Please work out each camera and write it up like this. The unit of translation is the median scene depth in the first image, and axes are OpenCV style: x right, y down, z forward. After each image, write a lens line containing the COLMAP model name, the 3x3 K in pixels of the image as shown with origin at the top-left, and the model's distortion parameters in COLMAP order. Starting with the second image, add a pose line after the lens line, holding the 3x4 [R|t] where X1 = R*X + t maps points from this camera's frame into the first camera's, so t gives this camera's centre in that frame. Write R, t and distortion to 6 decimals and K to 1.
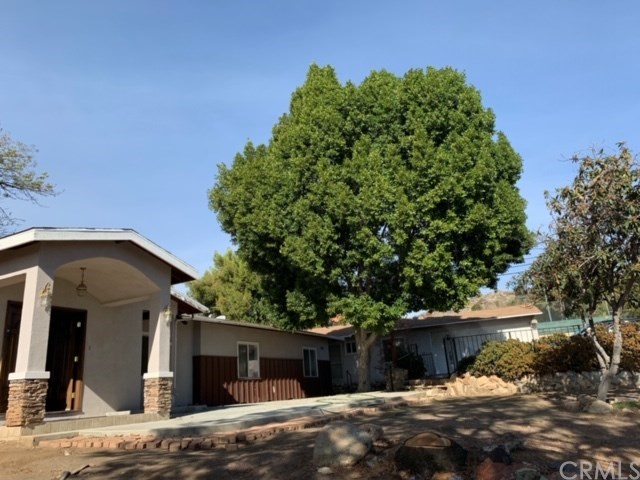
lens RADIAL K [[488.9, 0, 320.0], [0, 488.9, 240.0], [0, 0, 1]] dist [0.041290, -0.071796]
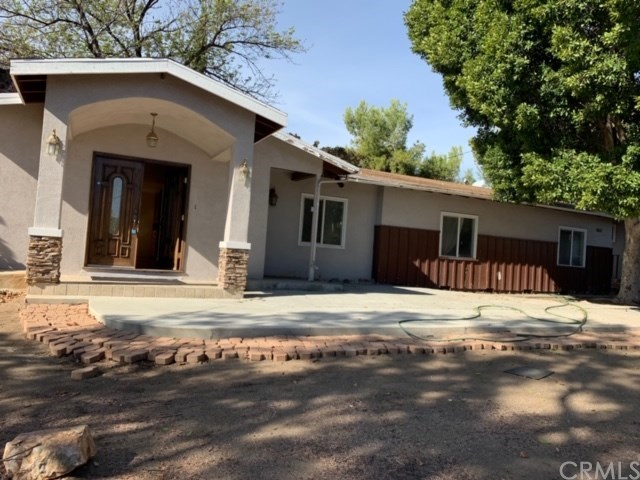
lens RADIAL K [[488.9, 0, 320.0], [0, 488.9, 240.0], [0, 0, 1]] dist [0.041290, -0.071796]
pose [[0.793052, 0.110286, -0.599087, 0.263236], [0.056236, 0.966019, 0.252278, 0.065372], [0.606553, -0.233759, 0.759901, 0.448272]]
